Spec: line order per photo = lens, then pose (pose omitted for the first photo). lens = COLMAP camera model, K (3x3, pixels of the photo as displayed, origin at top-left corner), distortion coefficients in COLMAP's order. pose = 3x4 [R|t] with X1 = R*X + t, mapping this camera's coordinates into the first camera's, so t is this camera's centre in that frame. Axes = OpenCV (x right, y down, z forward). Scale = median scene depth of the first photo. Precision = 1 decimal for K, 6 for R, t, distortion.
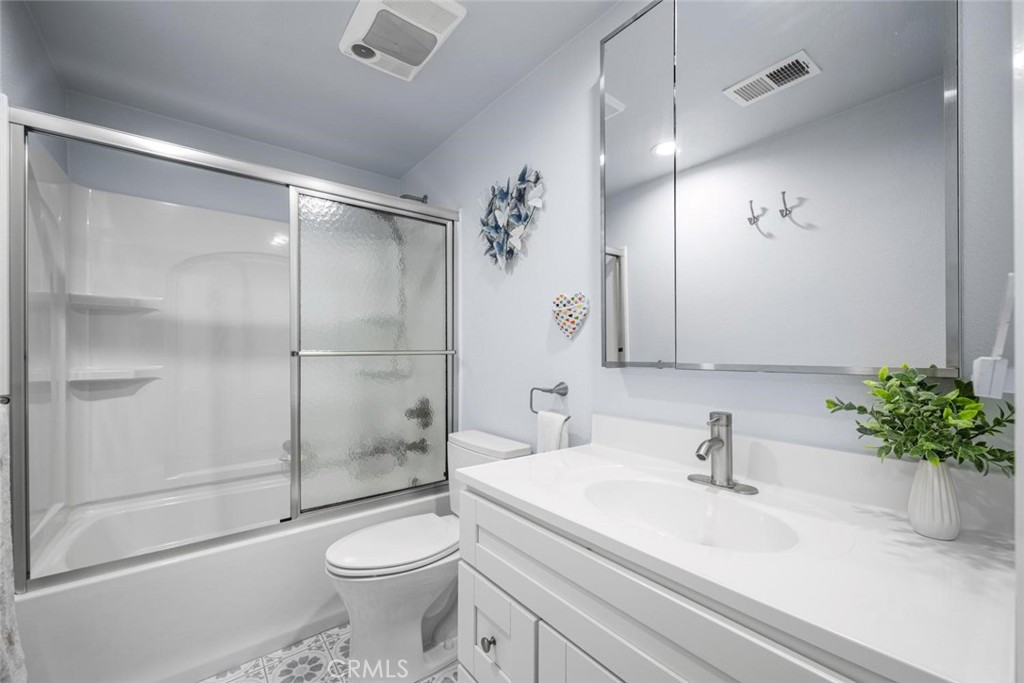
lens RADIAL K [[417.1, 0, 515.1], [0, 417.1, 350.8], [0, 0, 1]] dist [0.000041, -0.000008]
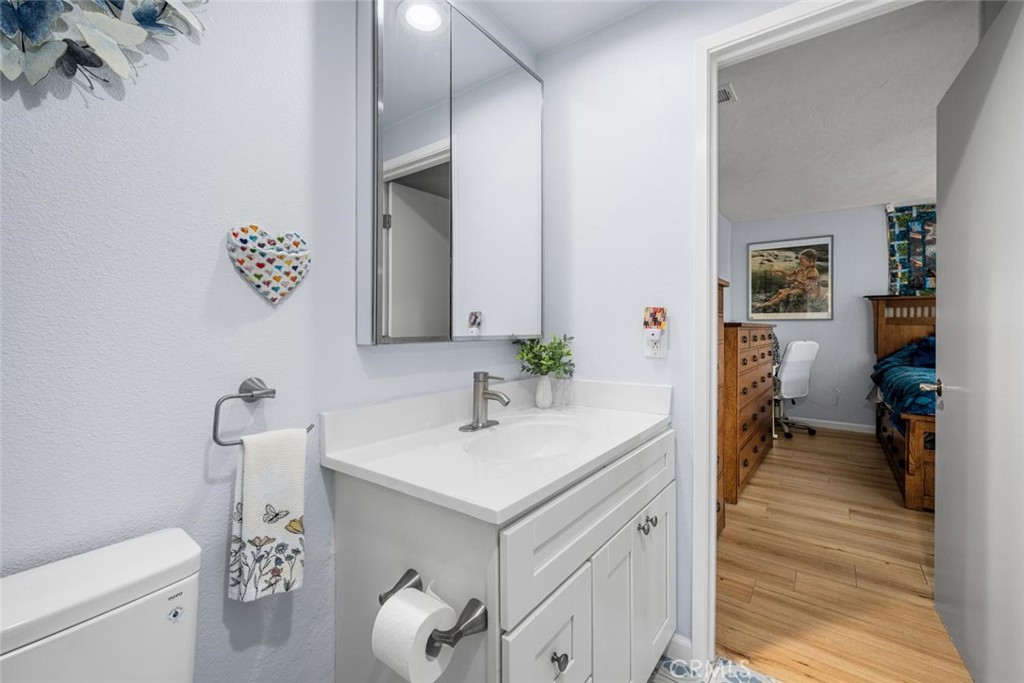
lens RADIAL K [[417.8, 0, 500.9], [0, 417.8, 329.9], [0, 0, 1]] dist [-0.000253, -0.000056]
pose [[-0.227267, -0.004634, 0.973821, -0.536360], [0.002207, 0.999984, 0.005274, 0.006359], [-0.973830, 0.003348, -0.227254, 0.823030]]
